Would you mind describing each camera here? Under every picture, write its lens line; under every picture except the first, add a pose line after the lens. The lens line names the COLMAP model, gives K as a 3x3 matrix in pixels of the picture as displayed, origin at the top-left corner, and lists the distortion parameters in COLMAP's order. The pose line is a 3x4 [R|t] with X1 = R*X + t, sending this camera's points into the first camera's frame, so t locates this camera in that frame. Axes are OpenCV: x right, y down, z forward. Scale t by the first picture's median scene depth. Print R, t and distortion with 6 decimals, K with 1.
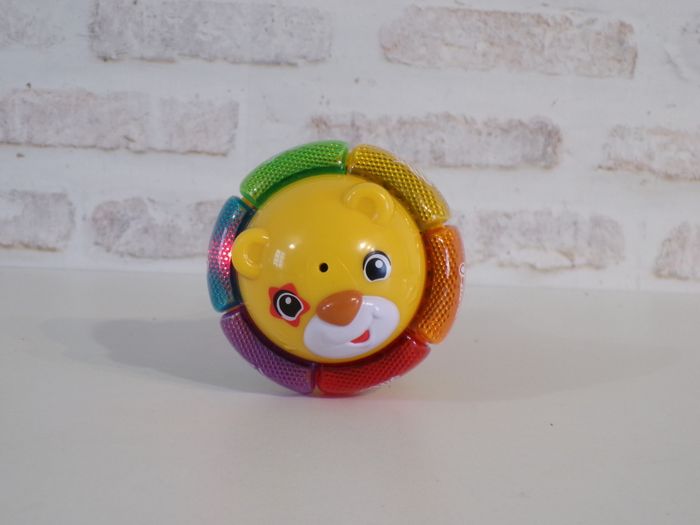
lens RADIAL K [[787.3, 0, 348.8], [0, 787.3, 264.7], [0, 0, 1]] dist [-0.016742, 0.000000]
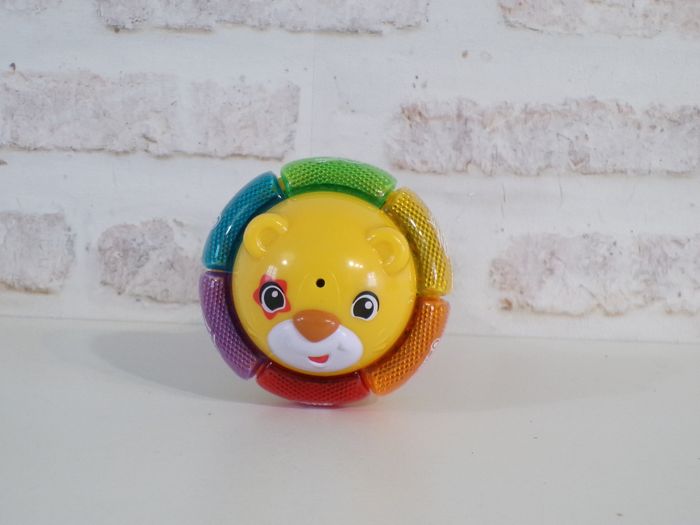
lens RADIAL K [[926.3, 0, 352.3], [0, 926.3, 261.1], [0, 0, 1]] dist [-0.031566, 0.000000]
pose [[0.998311, -0.002335, -0.058053, -0.043807], [0.000822, 0.999660, -0.026069, -0.025207], [0.058094, 0.025978, 0.997973, 0.165899]]
